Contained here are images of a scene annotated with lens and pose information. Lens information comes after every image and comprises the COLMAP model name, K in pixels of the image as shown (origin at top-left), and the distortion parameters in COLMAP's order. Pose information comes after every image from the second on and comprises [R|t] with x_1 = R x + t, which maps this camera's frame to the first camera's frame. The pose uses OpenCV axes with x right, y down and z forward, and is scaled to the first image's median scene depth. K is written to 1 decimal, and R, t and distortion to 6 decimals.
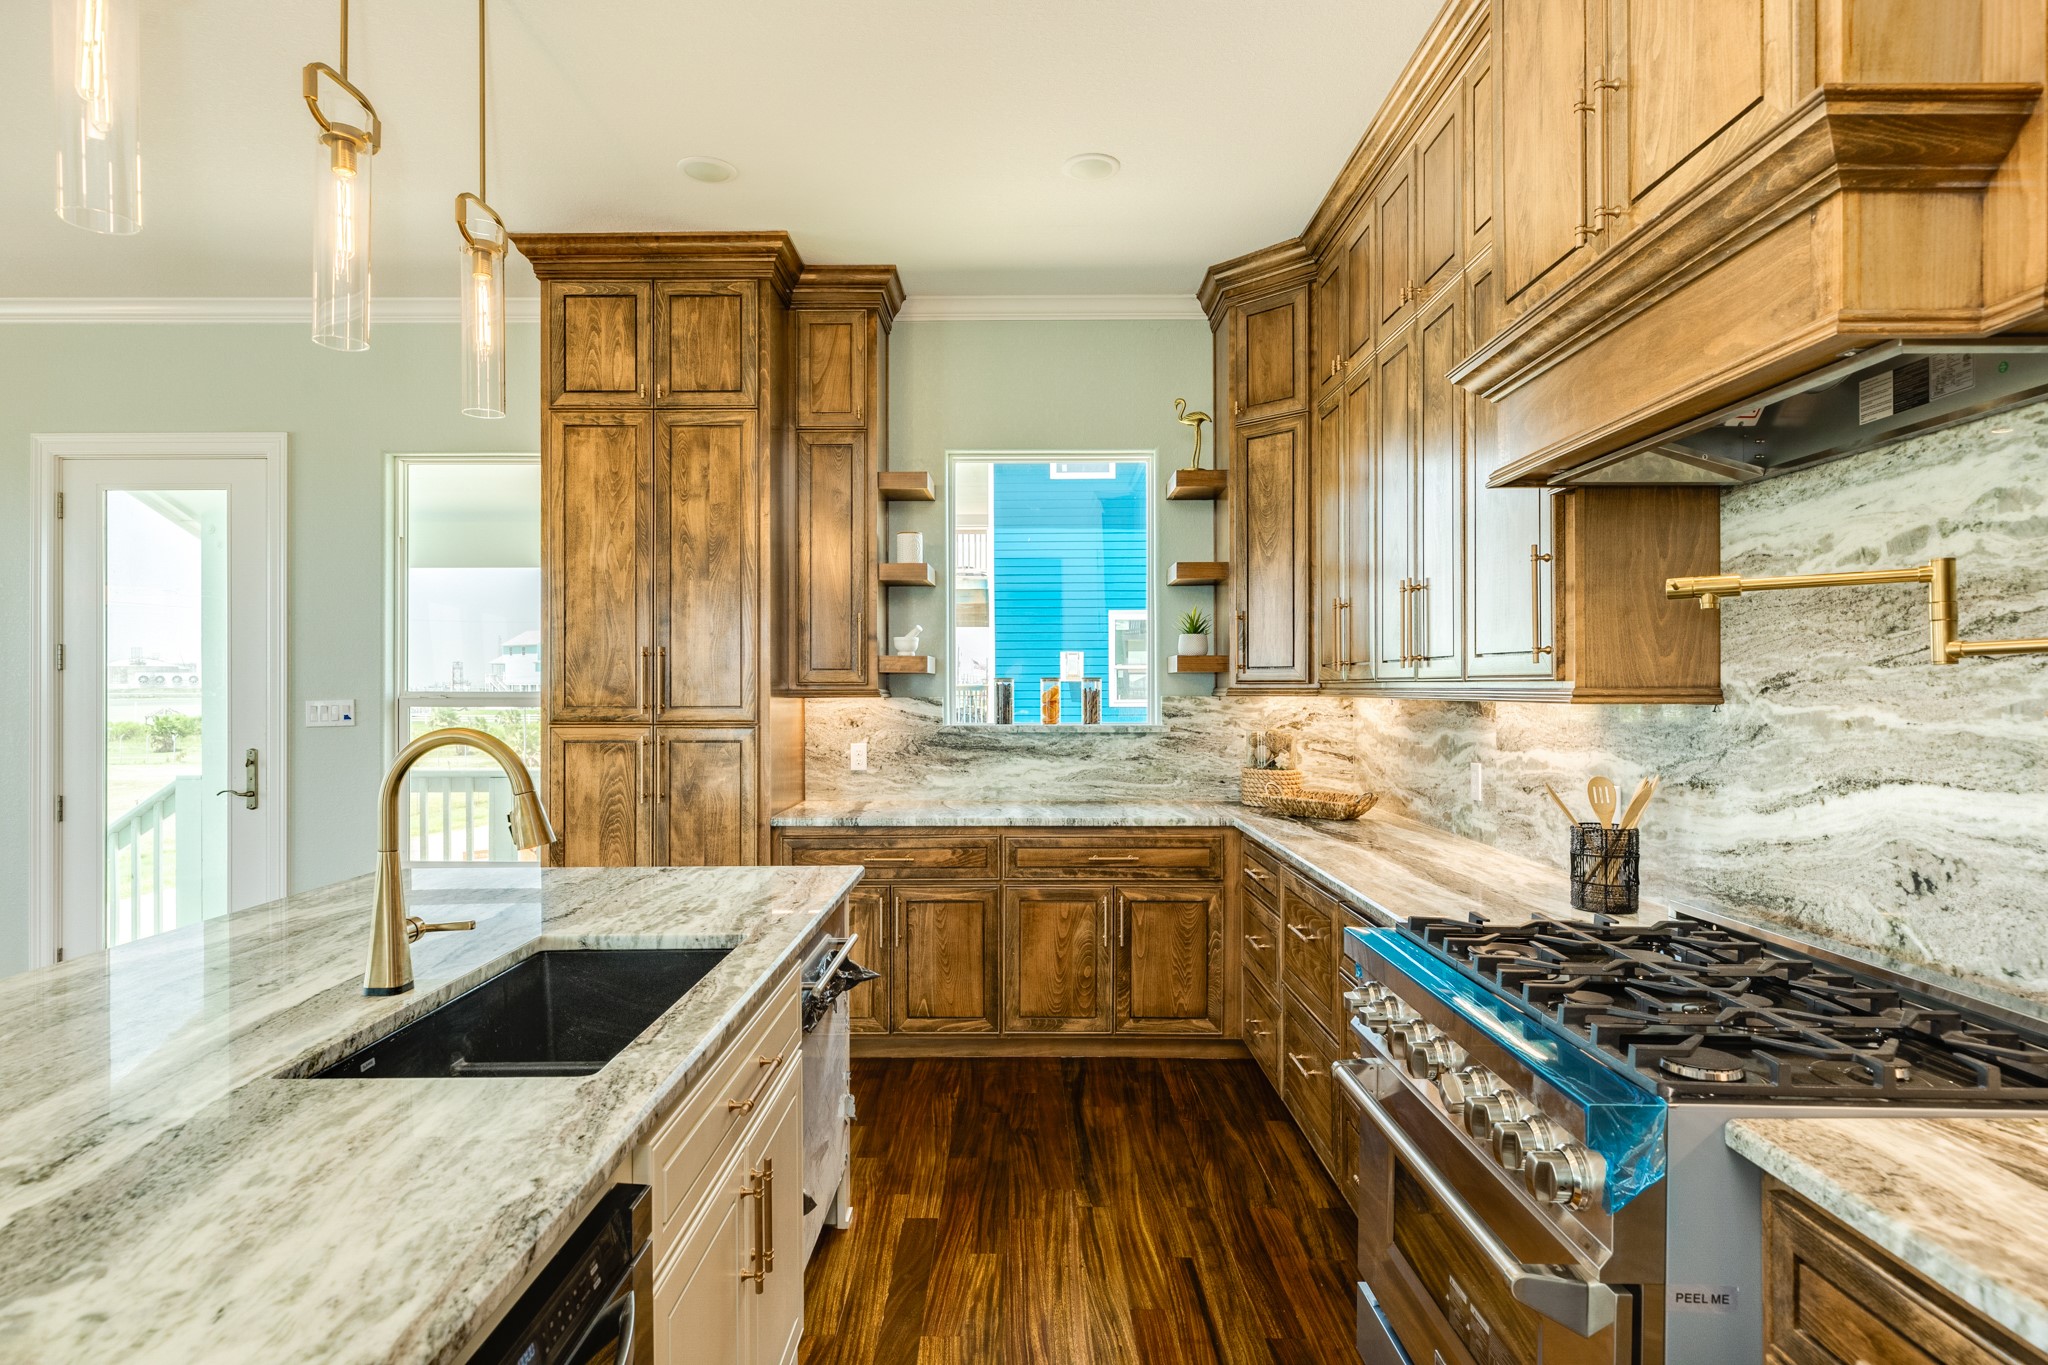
lens RADIAL K [[1107.1, 0, 1024.0], [0, 1107.1, 682.5], [0, 0, 1]] dist [0.001202, -0.000200]
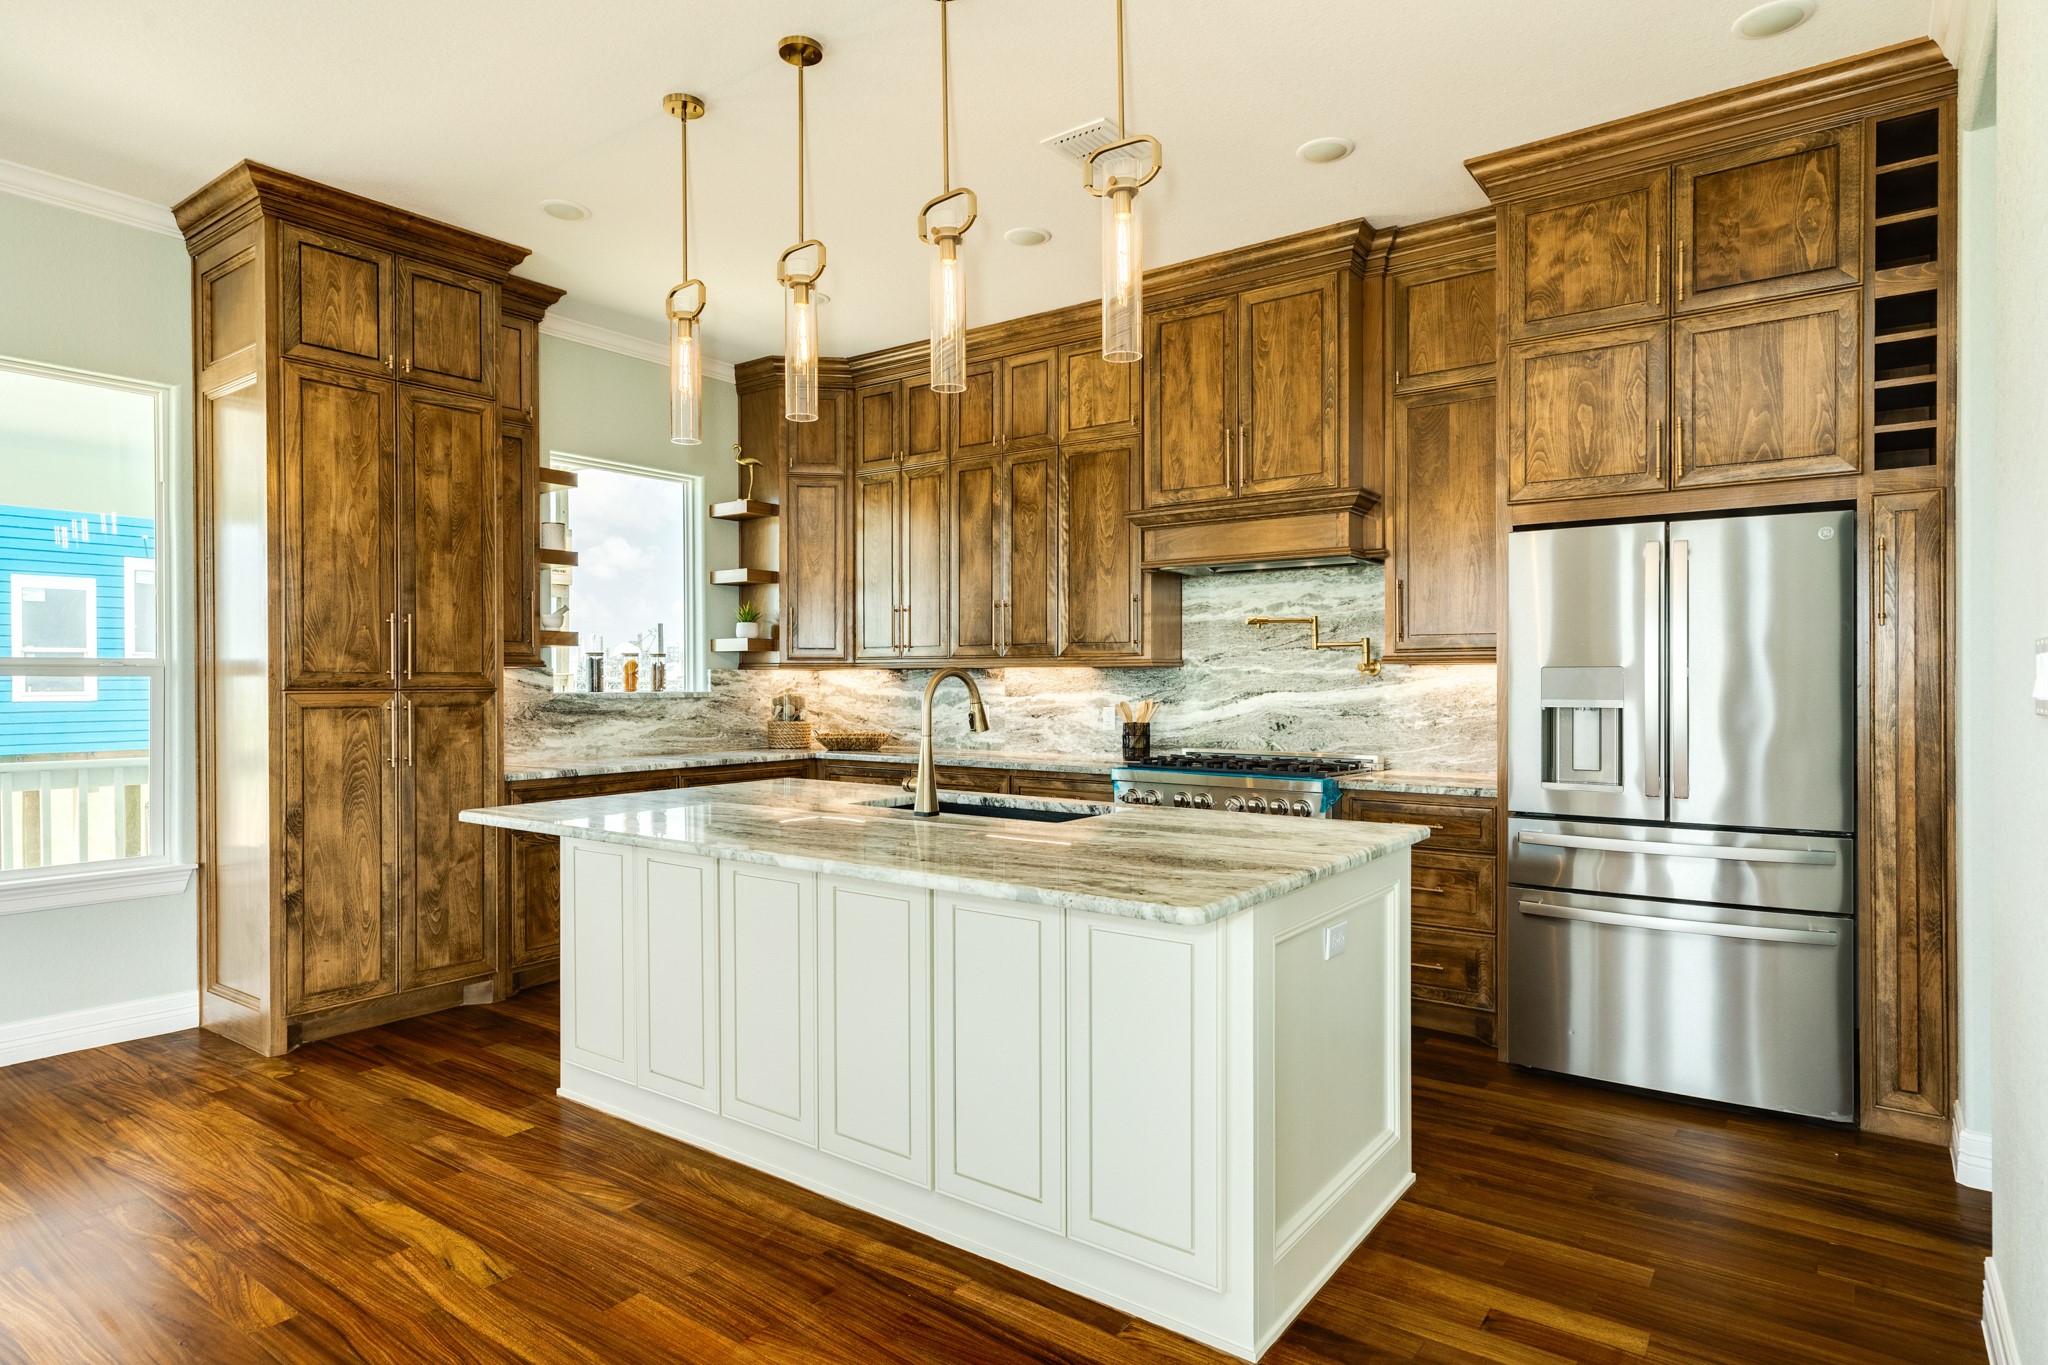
lens RADIAL K [[1107.1, 0, 1024.0], [0, 1107.1, 682.5], [0, 0, 1]] dist [0.001202, -0.000200]
pose [[0.591683, -0.001070, 0.806170, -0.816136], [-0.003354, 0.999987, 0.003789, 0.025211], [-0.806164, -0.004945, 0.591672, -0.071114]]
